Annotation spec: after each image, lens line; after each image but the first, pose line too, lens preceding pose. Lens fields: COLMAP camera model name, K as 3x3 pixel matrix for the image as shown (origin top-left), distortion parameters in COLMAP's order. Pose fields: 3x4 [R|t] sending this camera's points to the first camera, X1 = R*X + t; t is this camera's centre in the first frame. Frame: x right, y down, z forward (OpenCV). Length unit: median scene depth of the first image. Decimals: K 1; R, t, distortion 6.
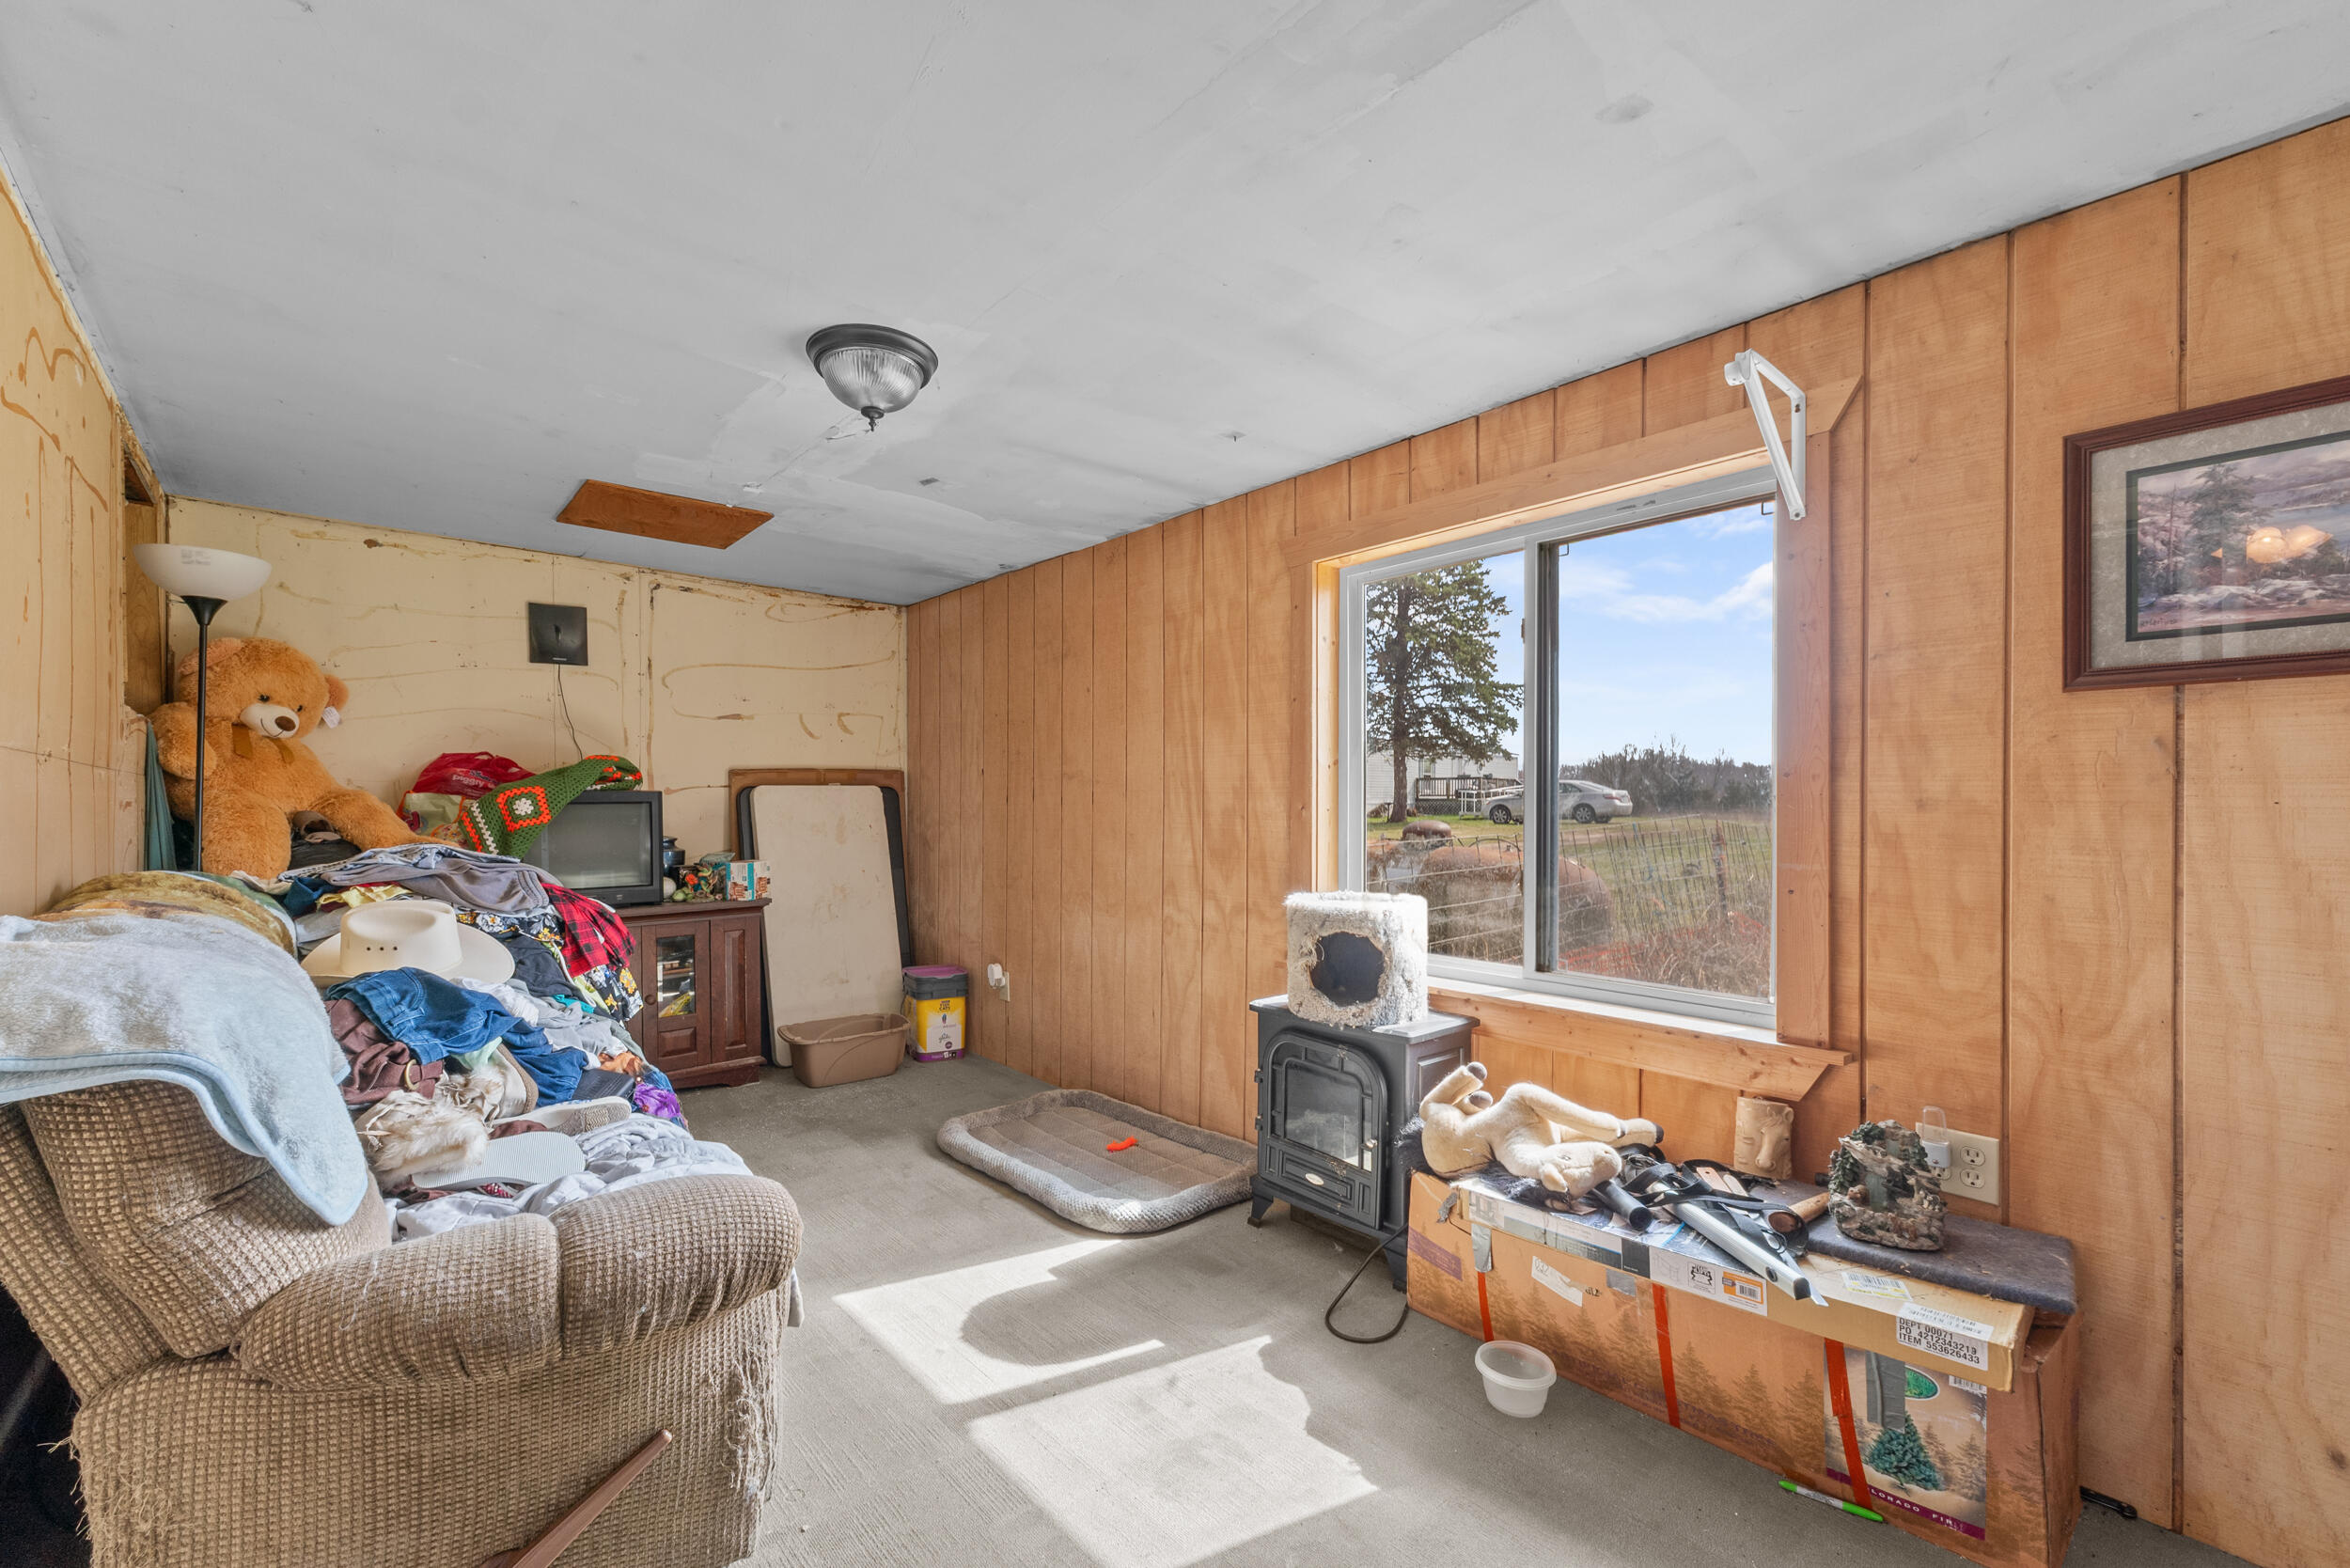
lens RADIAL K [[981.0, 0, 1171.6], [0, 981.0, 810.0], [0, 0, 1]] dist [-0.000404, -0.000056]
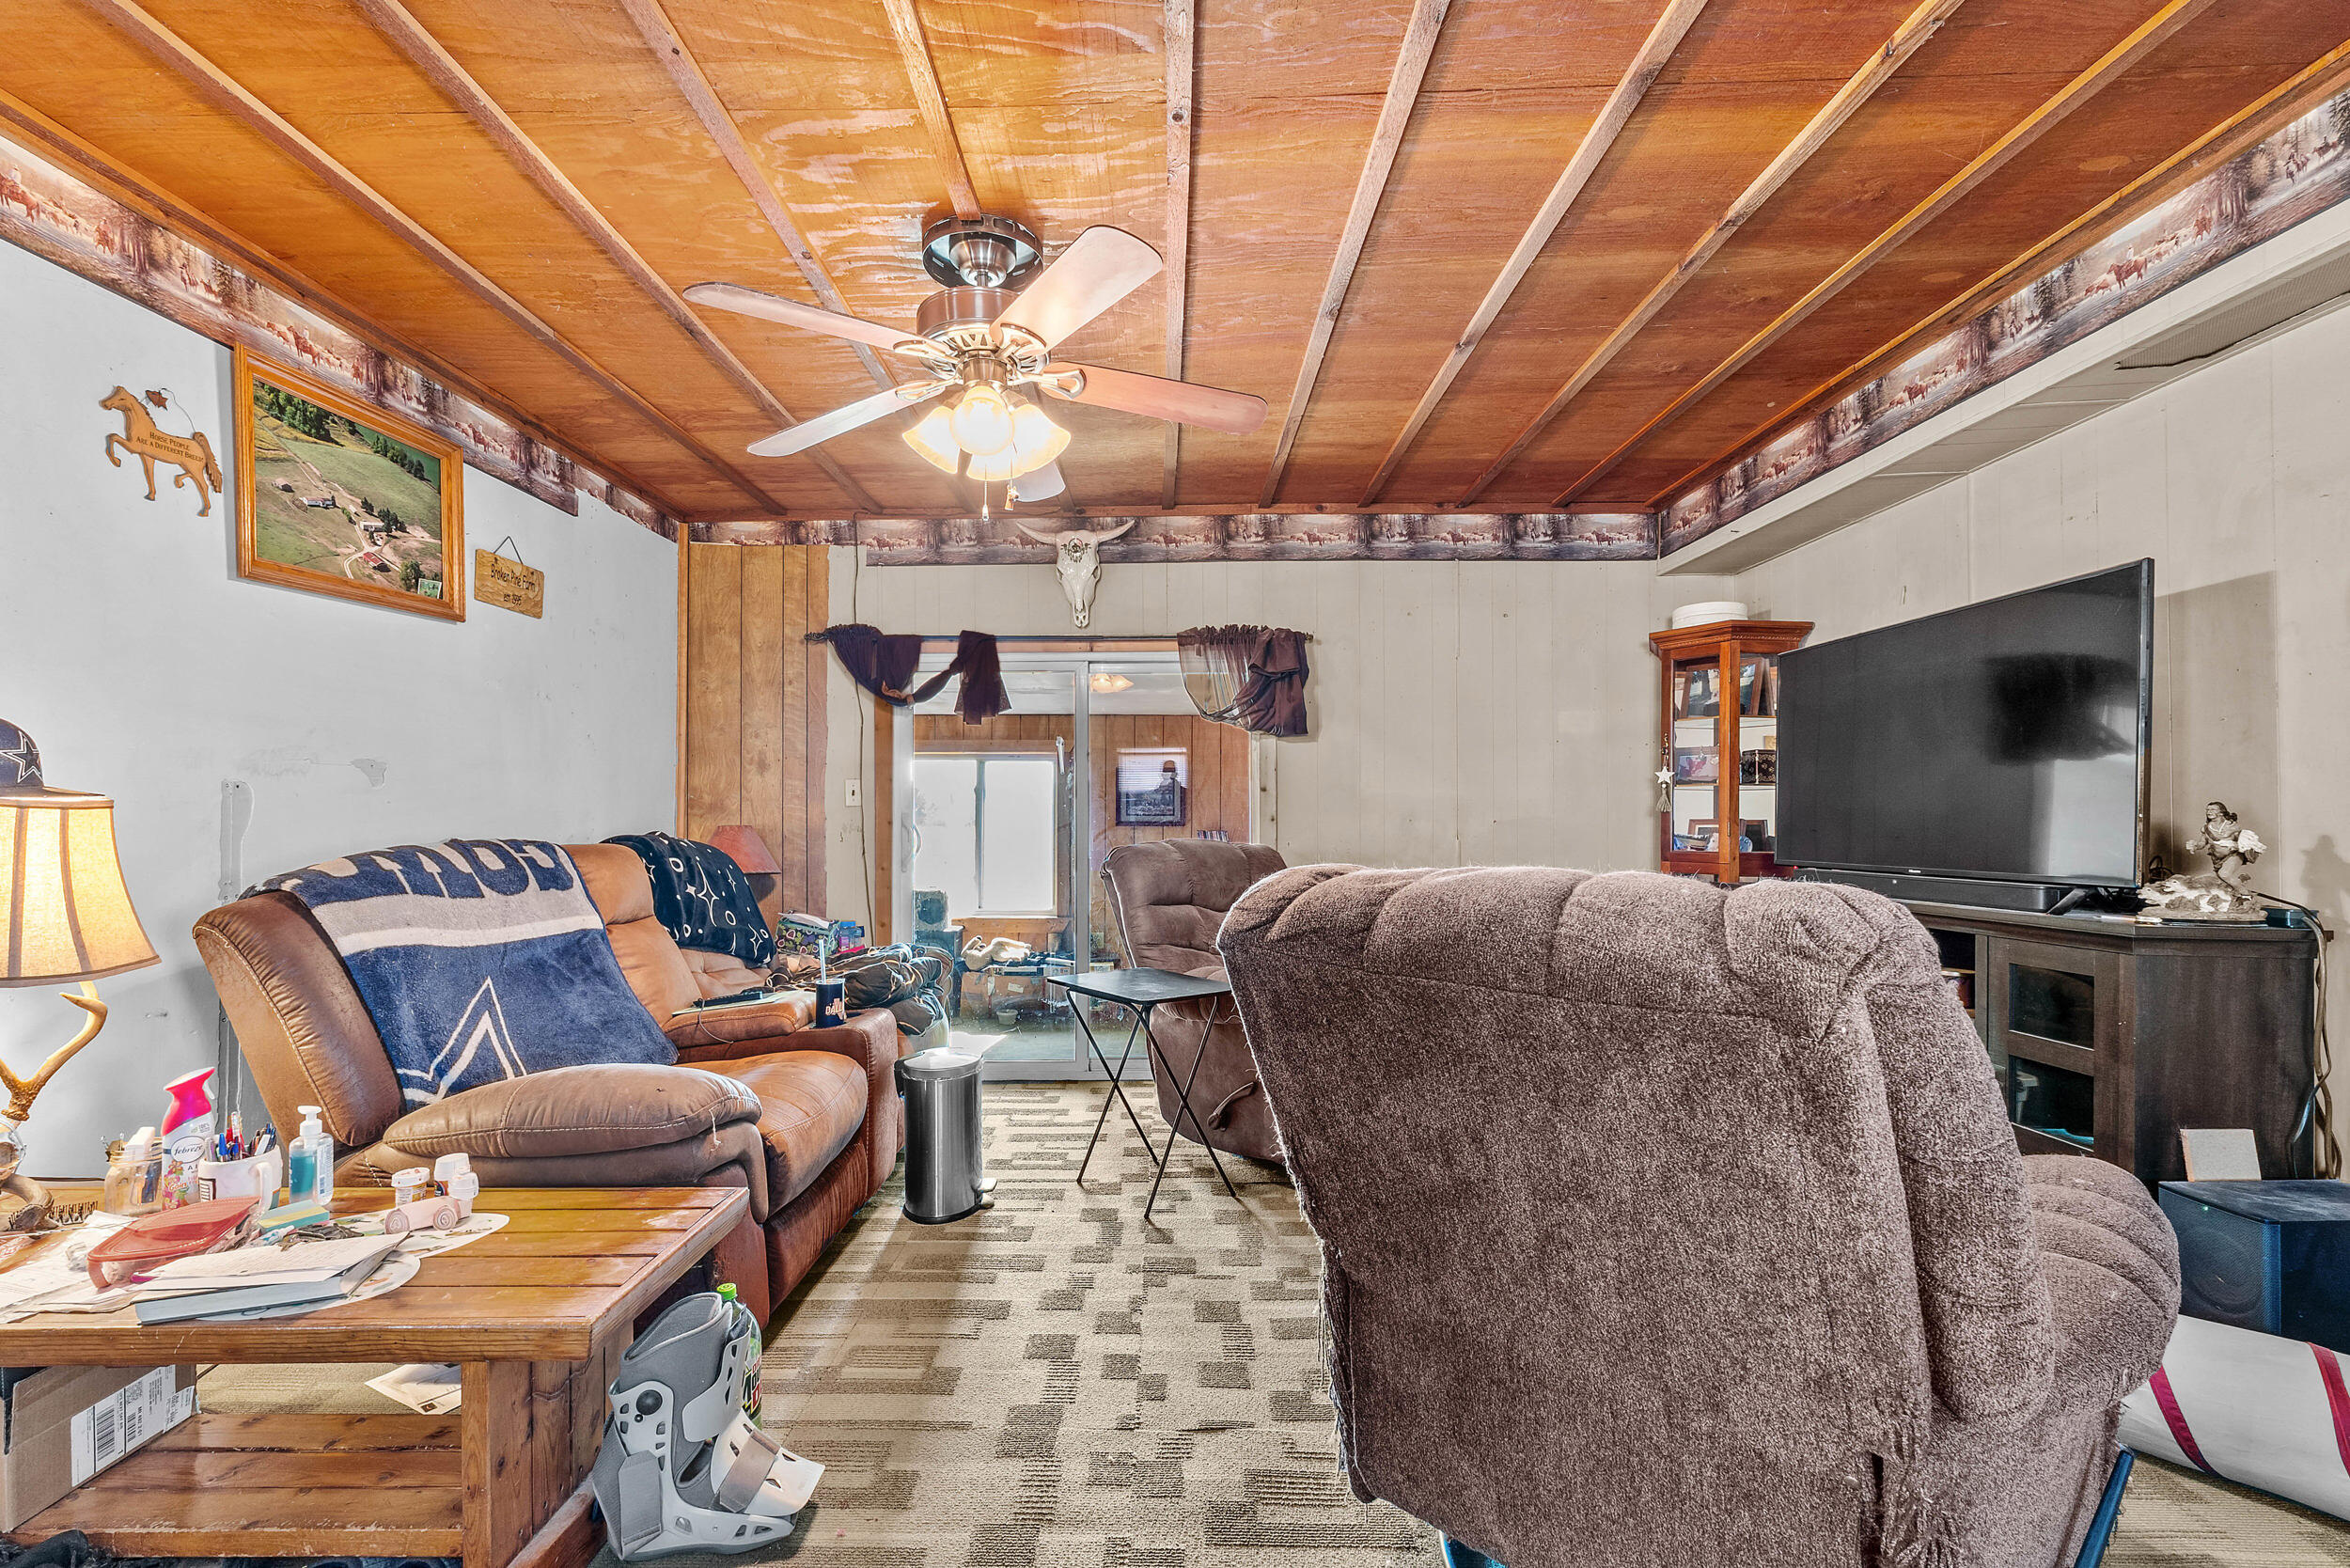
lens RADIAL K [[981.0, 0, 1171.6], [0, 981.0, 810.0], [0, 0, 1]] dist [-0.000404, -0.000056]
pose [[0.653487, -0.008011, 0.756896, -1.749932], [0.000215, 0.999946, 0.010397, -0.187056], [-0.756938, -0.006632, 0.653453, -1.600694]]
